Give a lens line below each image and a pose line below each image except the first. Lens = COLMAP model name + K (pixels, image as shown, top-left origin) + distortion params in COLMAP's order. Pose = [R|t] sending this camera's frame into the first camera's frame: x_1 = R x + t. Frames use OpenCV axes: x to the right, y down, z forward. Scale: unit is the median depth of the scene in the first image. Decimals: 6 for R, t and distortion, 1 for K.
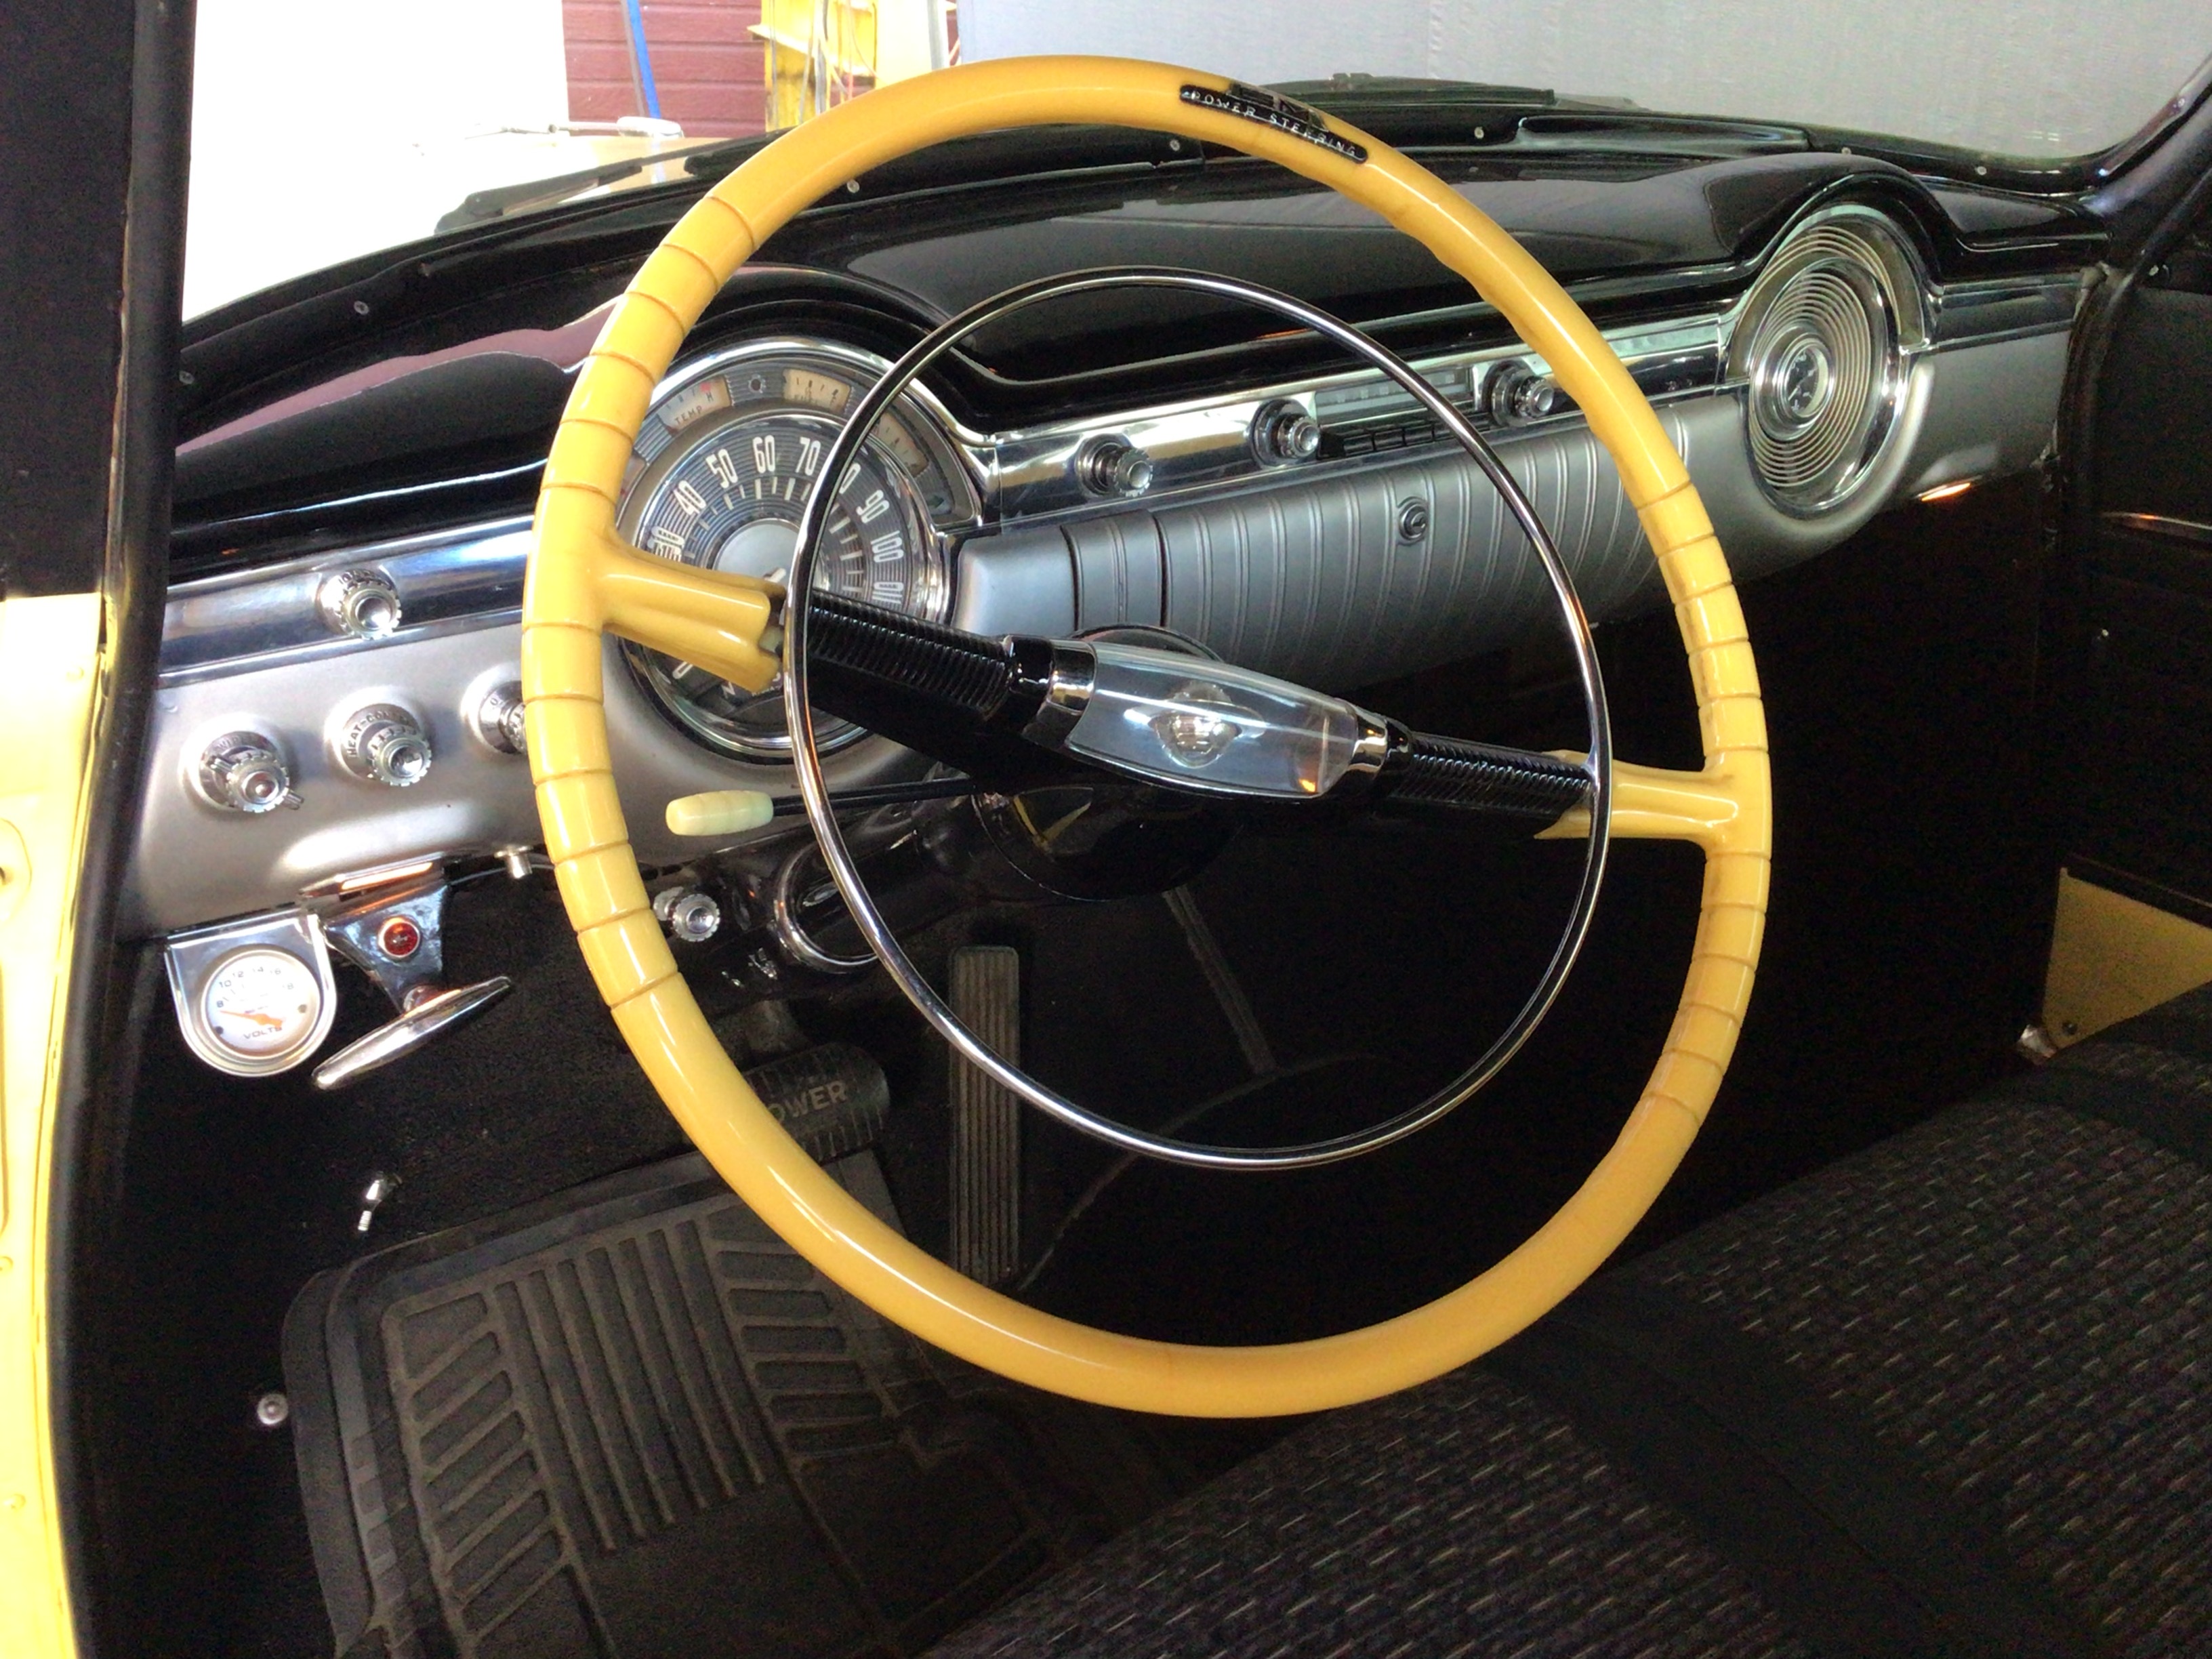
lens RADIAL K [[2051.8, 0, 1113.7], [0, 2051.8, 790.6], [0, 0, 1]] dist [0.108779, -0.190658]
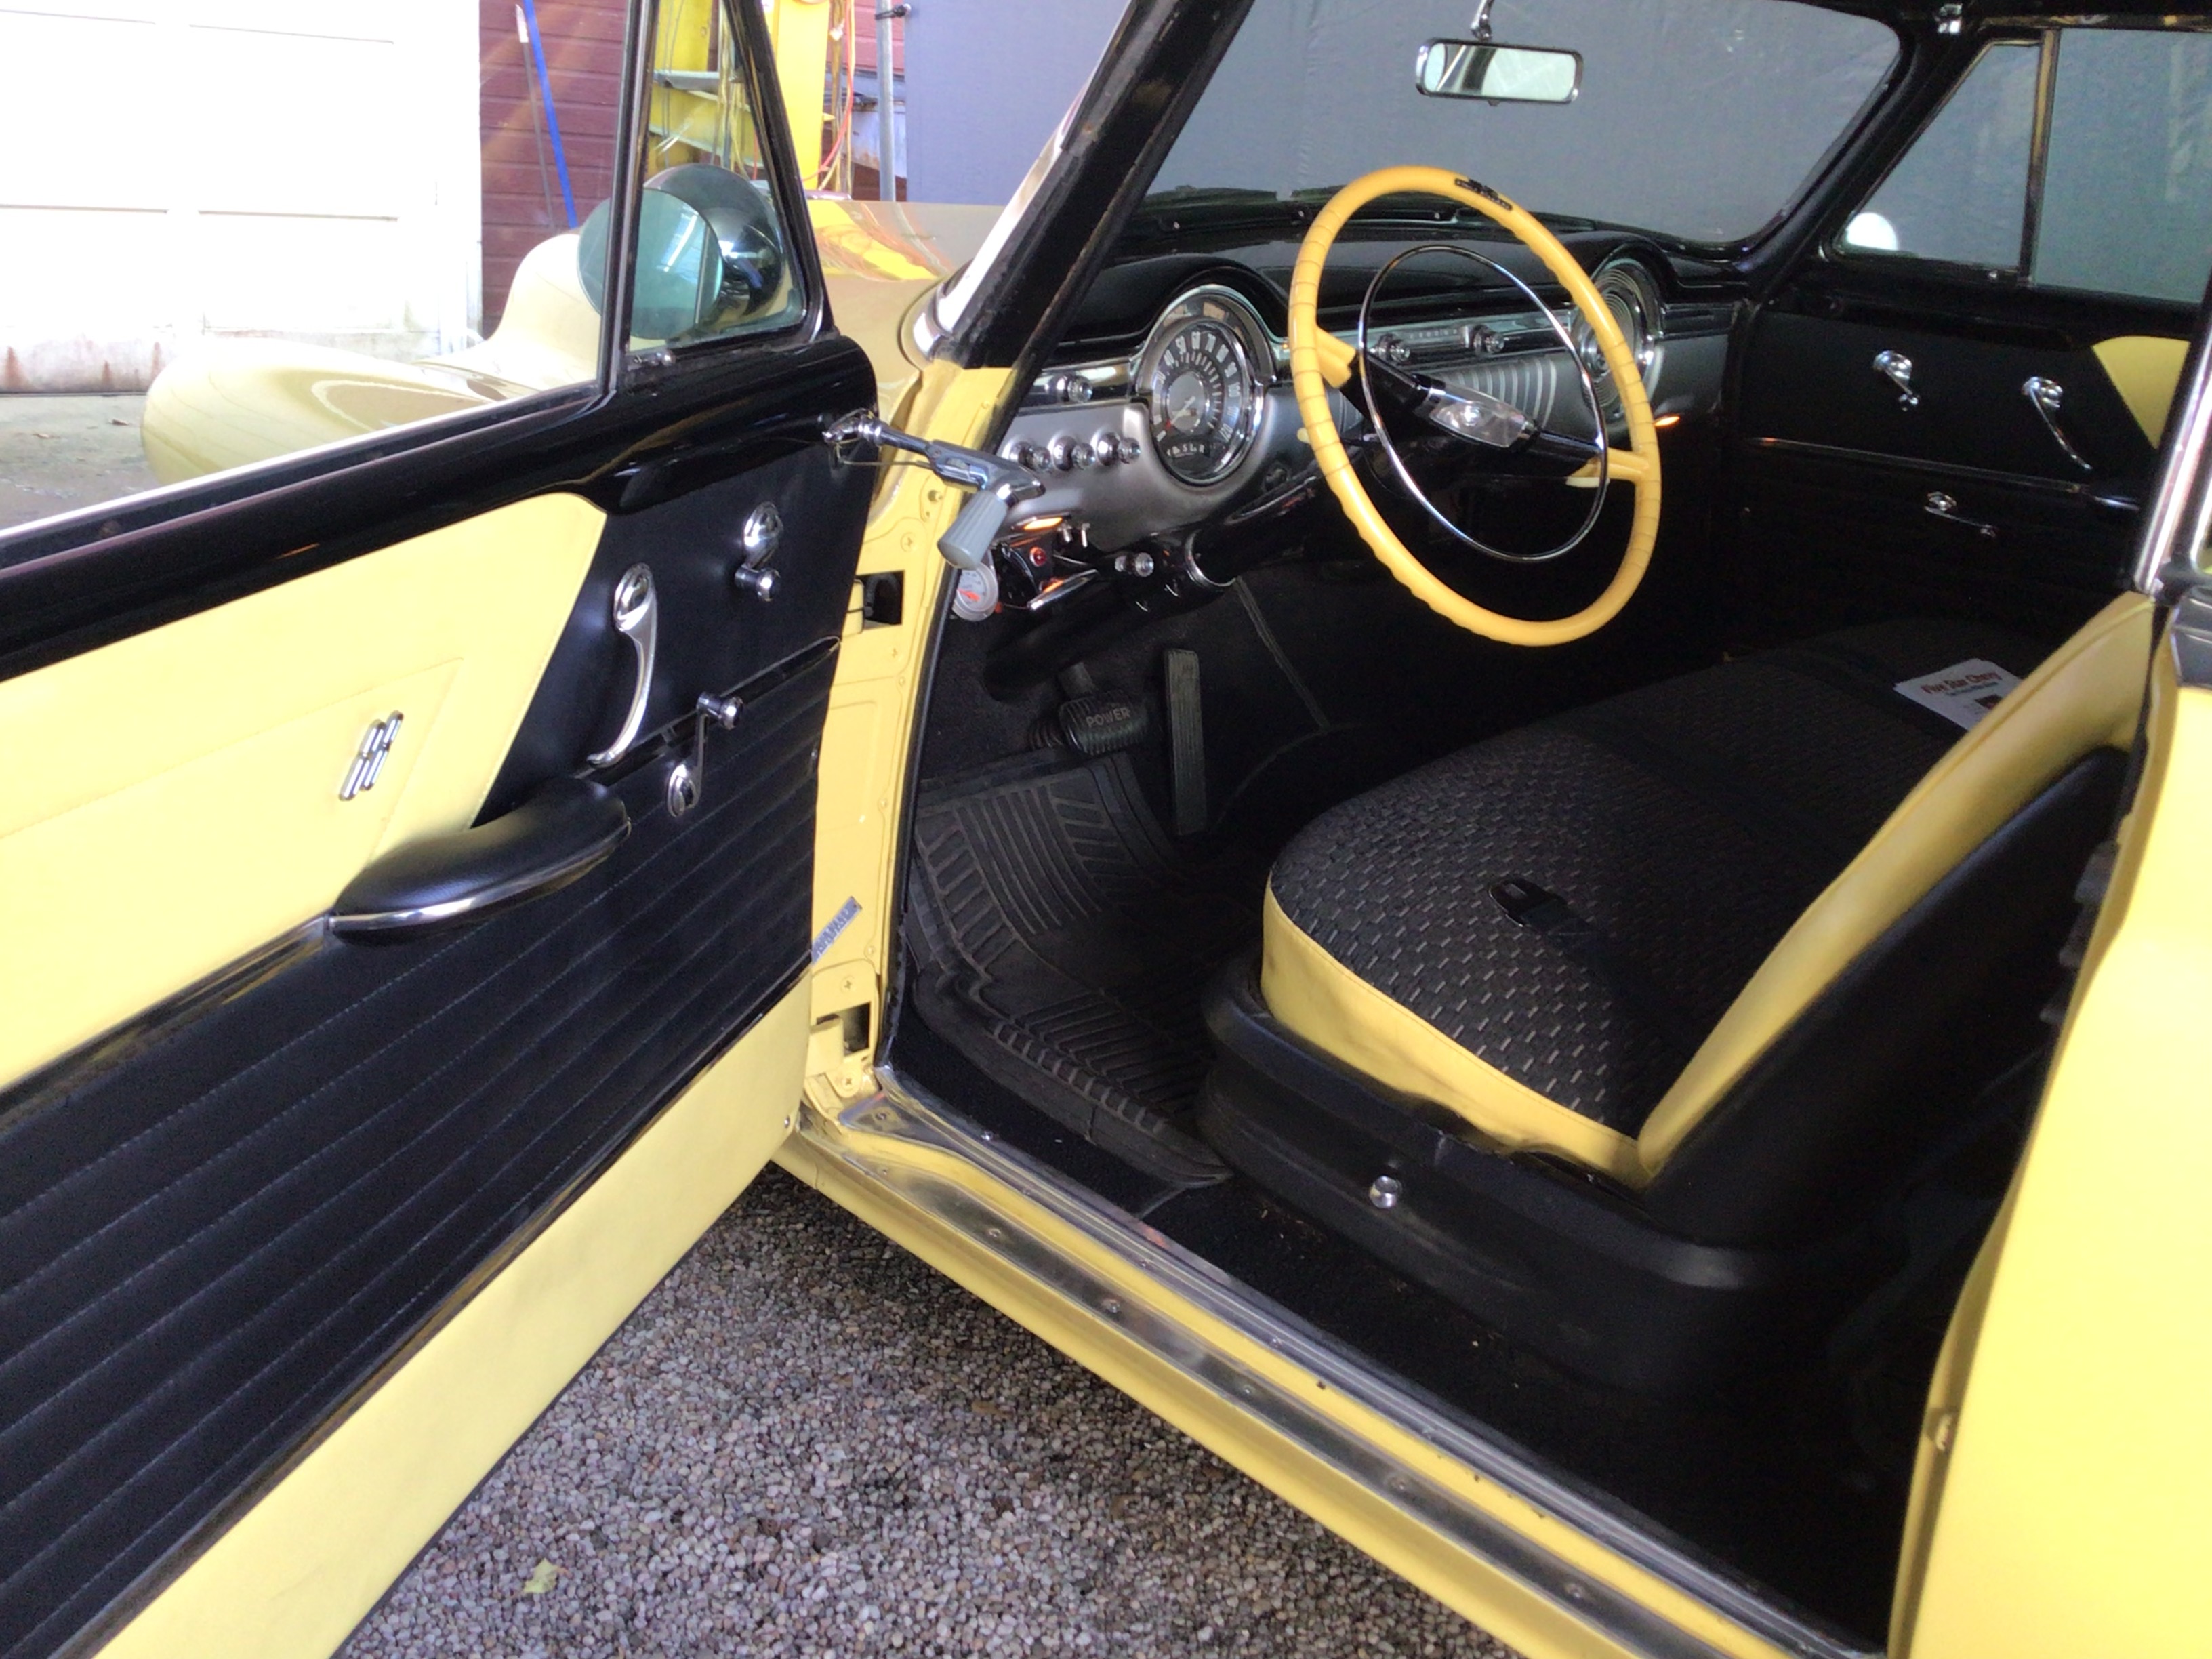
lens RADIAL K [[2051.8, 0, 1113.7], [0, 2051.8, 790.6], [0, 0, 1]] dist [0.108779, -0.190658]
pose [[0.984995, -0.007140, 0.172438, -0.476357], [0.015500, 0.998766, -0.047187, 0.311656], [-0.171888, 0.049152, 0.983890, -0.834942]]
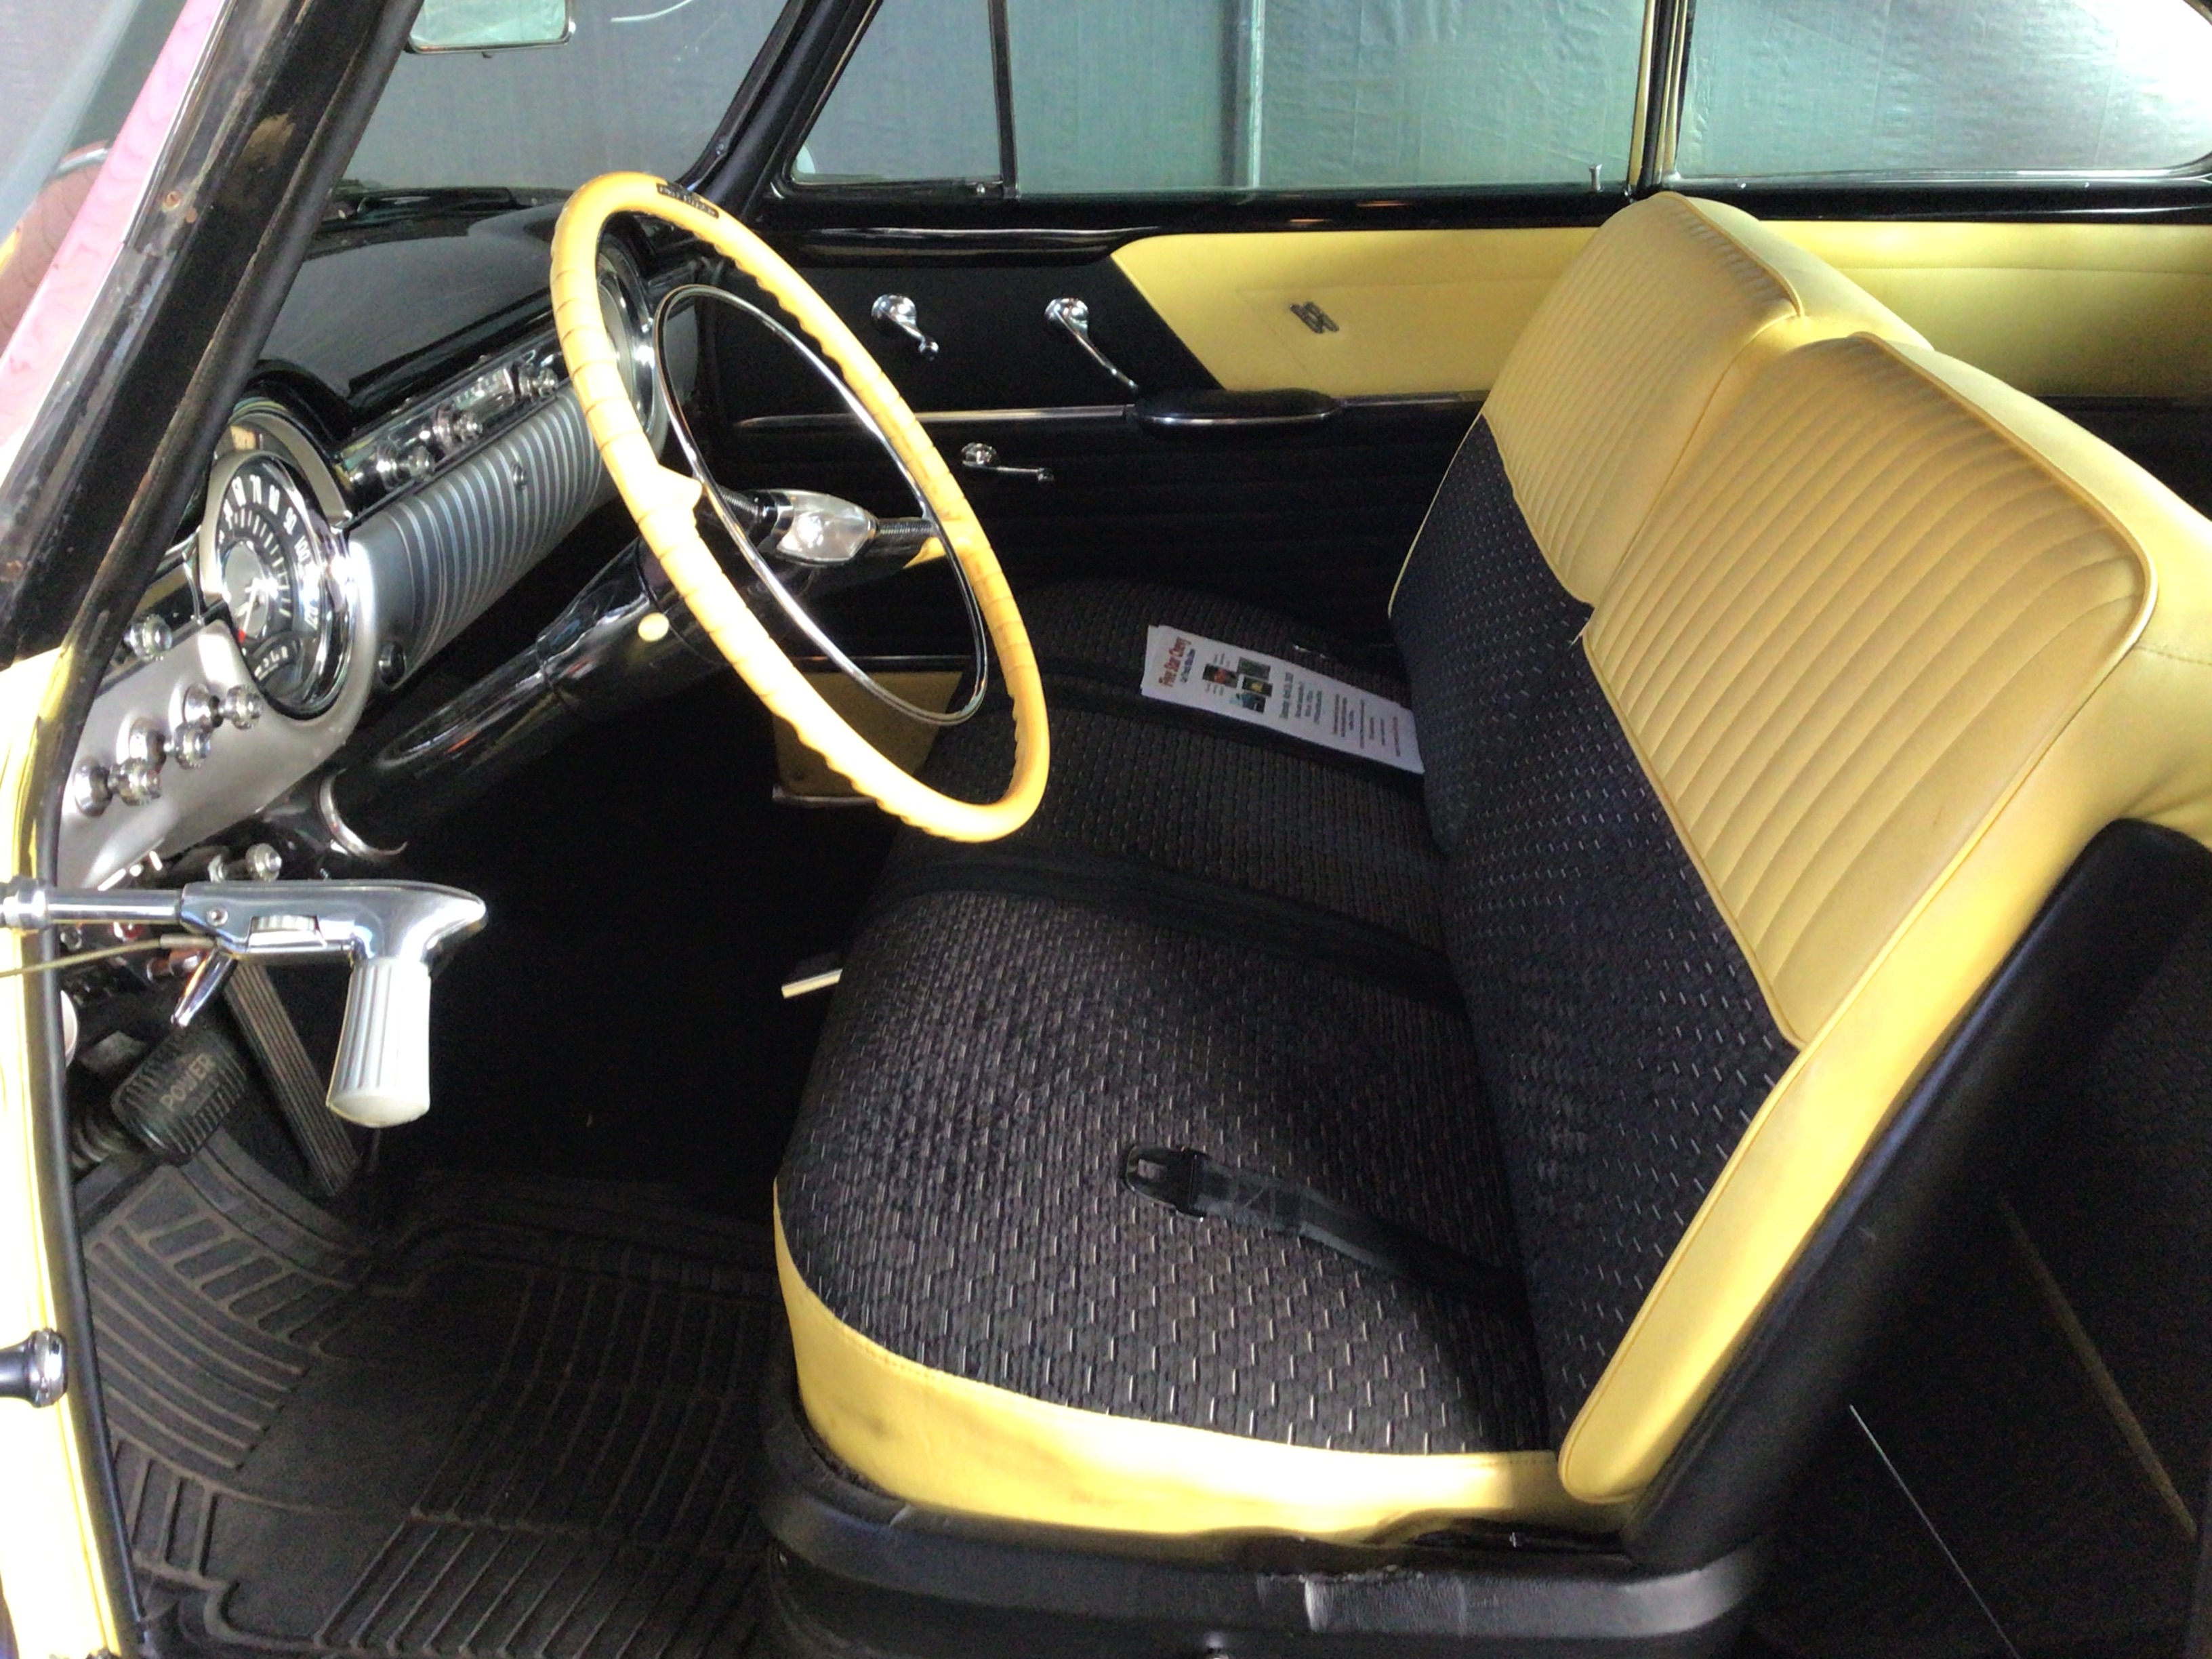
lens RADIAL K [[2051.8, 0, 1113.7], [0, 2051.8, 790.6], [0, 0, 1]] dist [0.108779, -0.190658]
pose [[0.620286, -0.310632, 0.720245, -0.635724], [0.322380, 0.938061, 0.126934, 0.022424], [-0.715064, 0.153458, 0.682007, -0.220008]]
